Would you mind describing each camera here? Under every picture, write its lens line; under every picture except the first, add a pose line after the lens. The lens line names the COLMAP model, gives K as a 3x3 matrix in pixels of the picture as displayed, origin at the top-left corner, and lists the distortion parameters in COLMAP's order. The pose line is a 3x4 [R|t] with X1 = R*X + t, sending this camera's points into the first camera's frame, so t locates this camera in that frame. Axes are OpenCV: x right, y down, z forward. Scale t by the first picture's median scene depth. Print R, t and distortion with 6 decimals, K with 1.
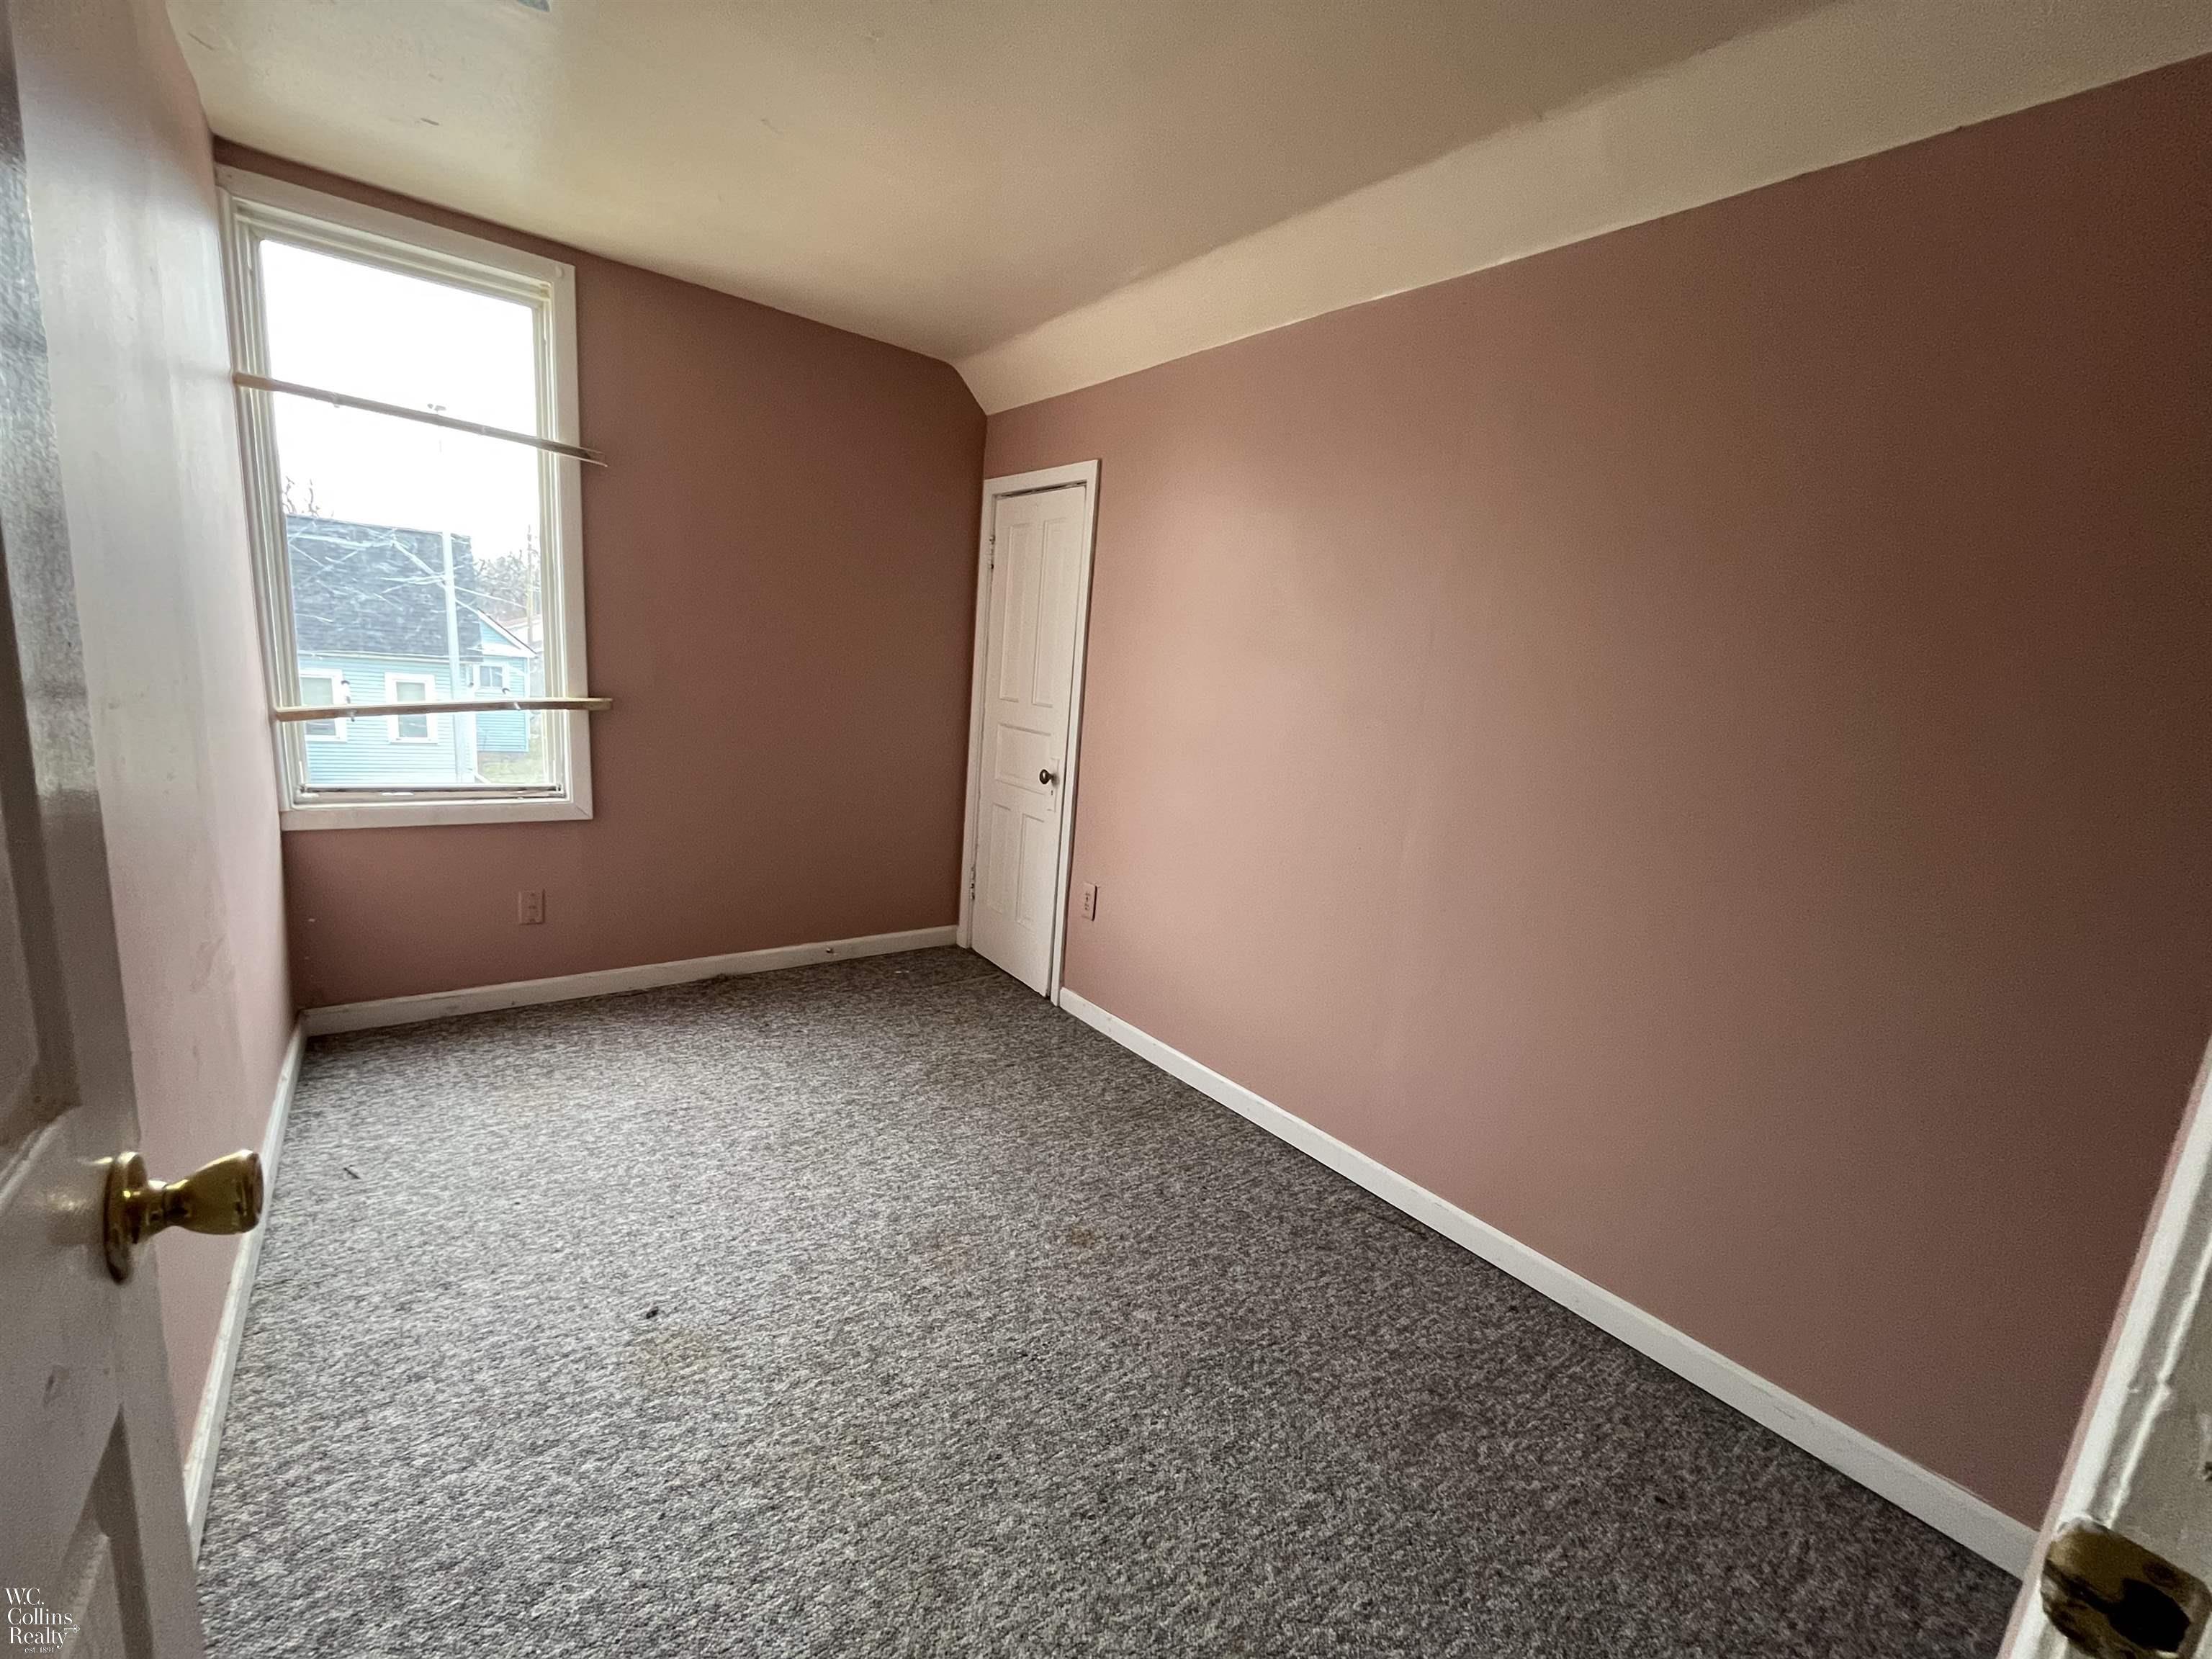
lens RADIAL K [[896.8, 0, 1101.3], [0, 896.8, 839.4], [0, 0, 1]] dist [0.001732, -0.000146]
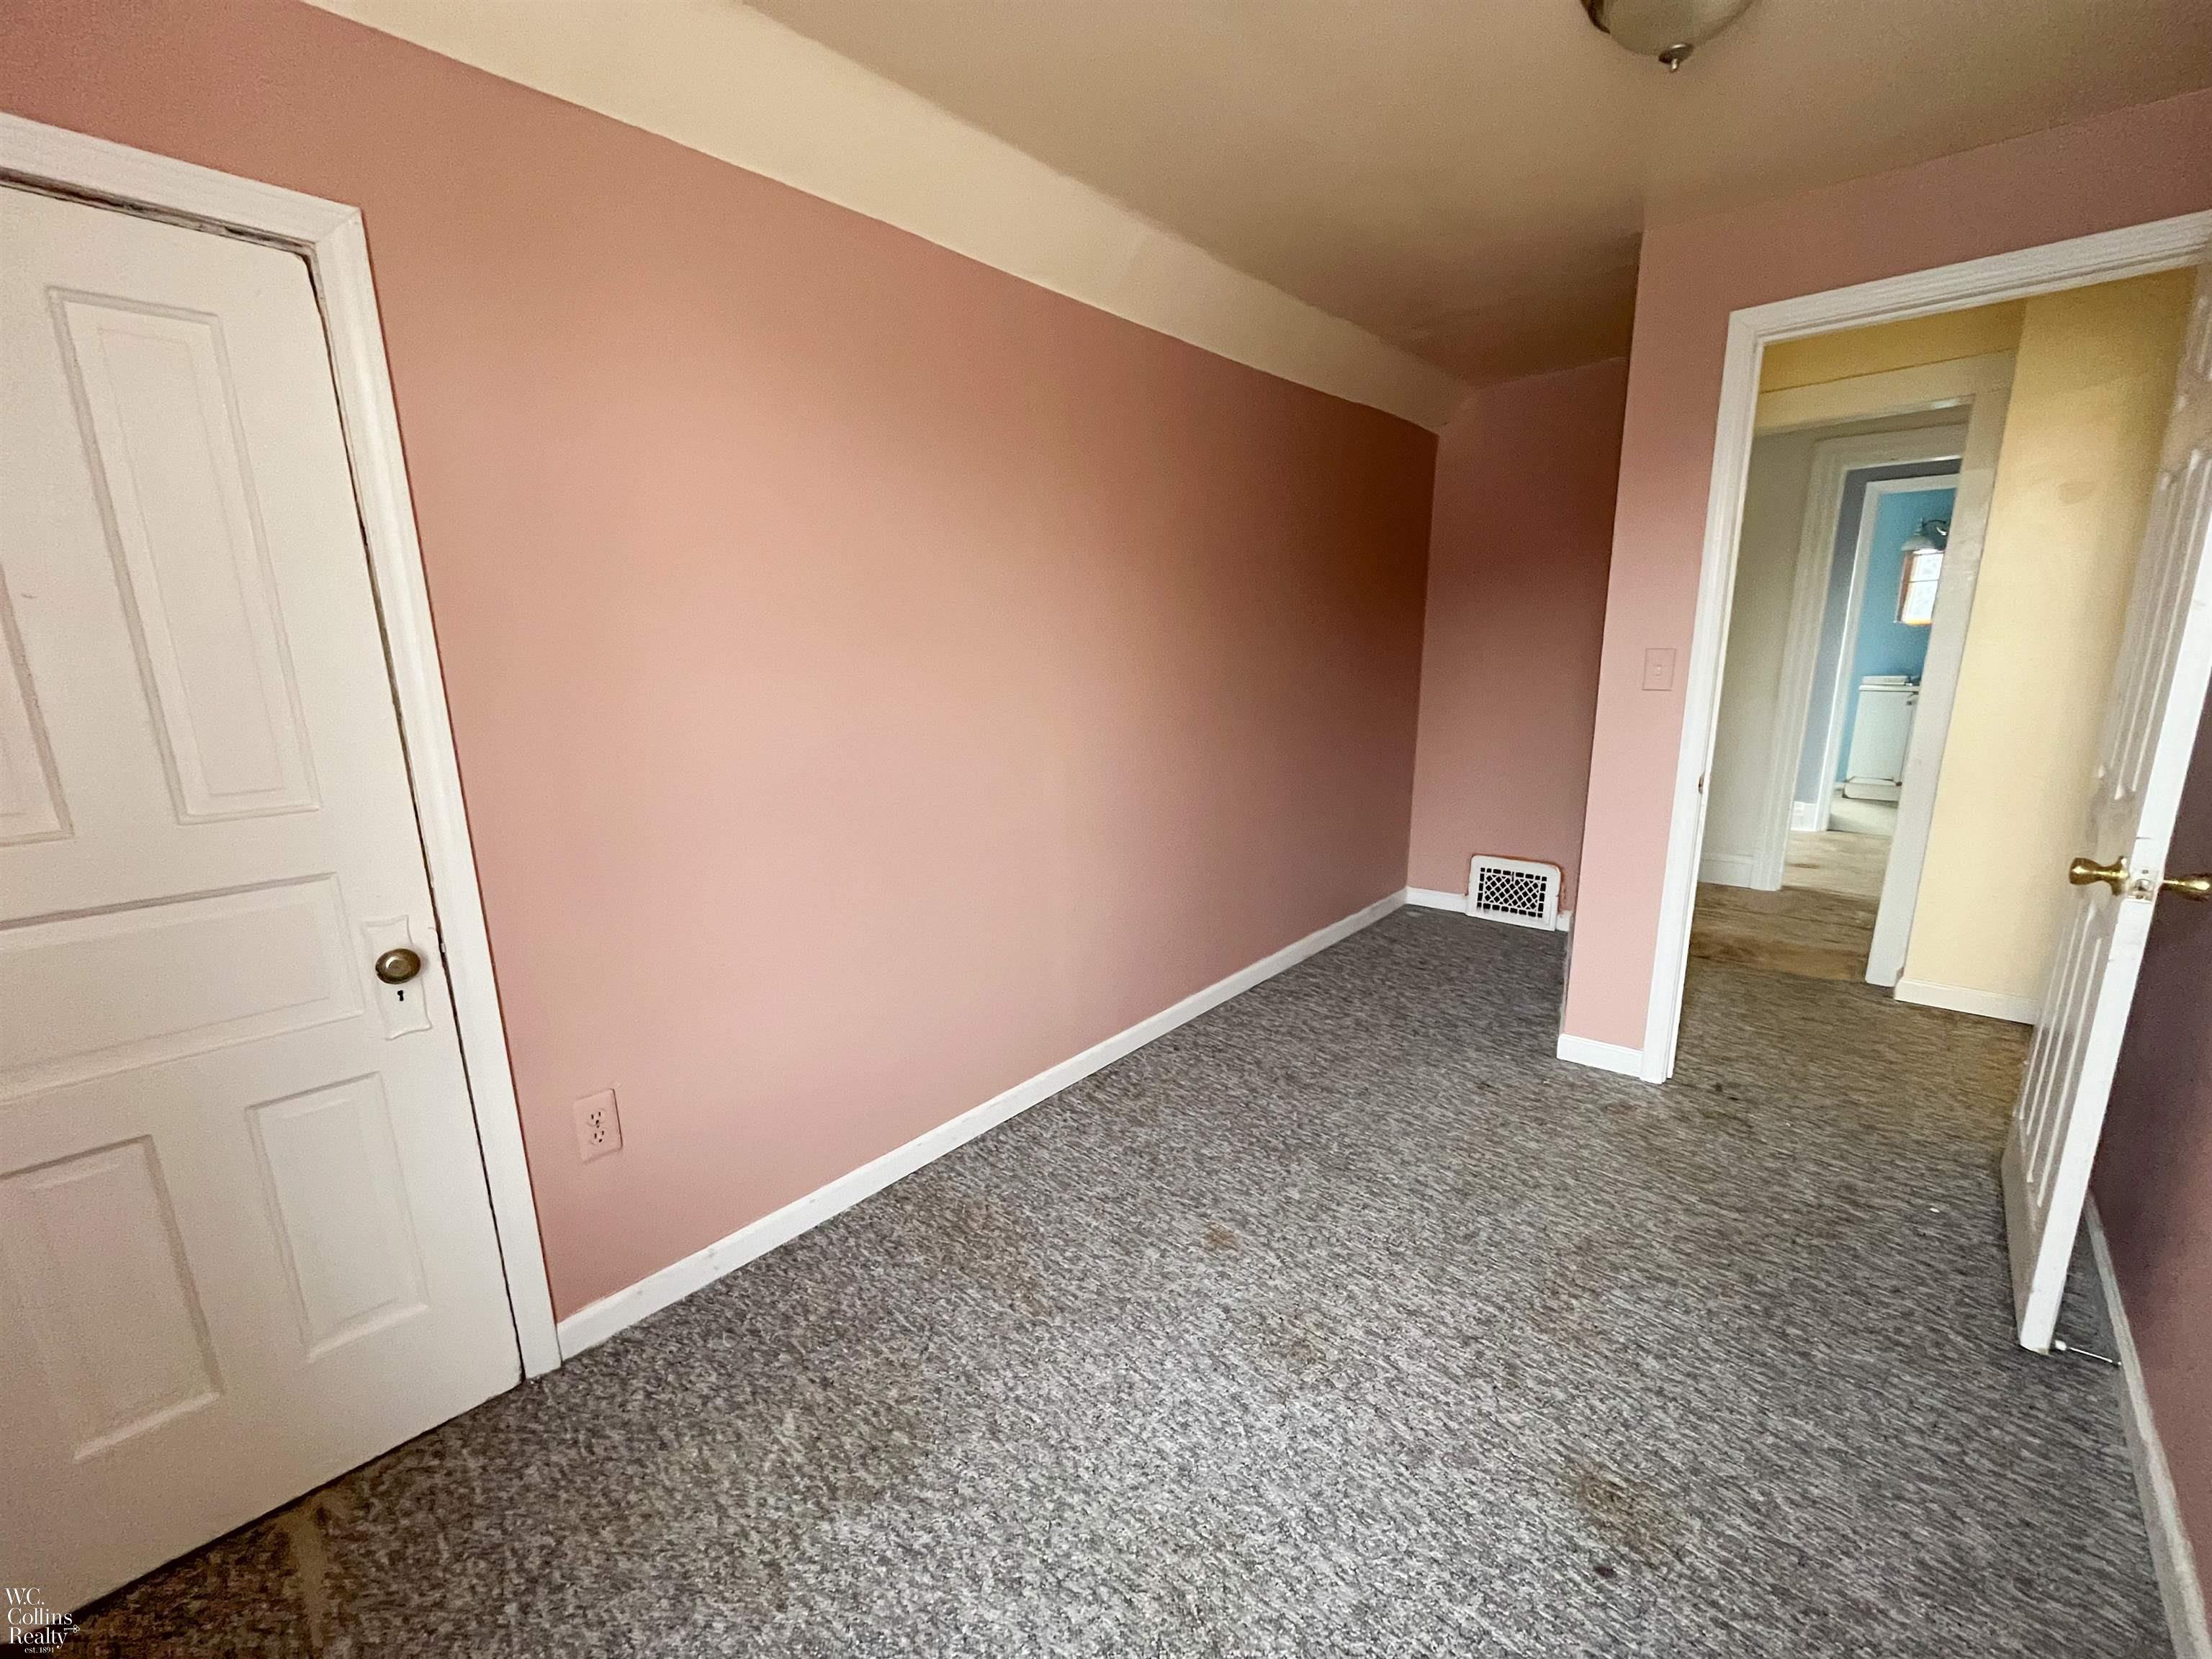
lens RADIAL K [[896.8, 0, 1101.3], [0, 896.8, 839.4], [0, 0, 1]] dist [0.001732, -0.000146]
pose [[-0.177544, -0.298800, 0.937655, -0.929792], [0.191133, 0.924179, 0.330697, -0.375517], [-0.965374, 0.237930, -0.106972, 1.307865]]
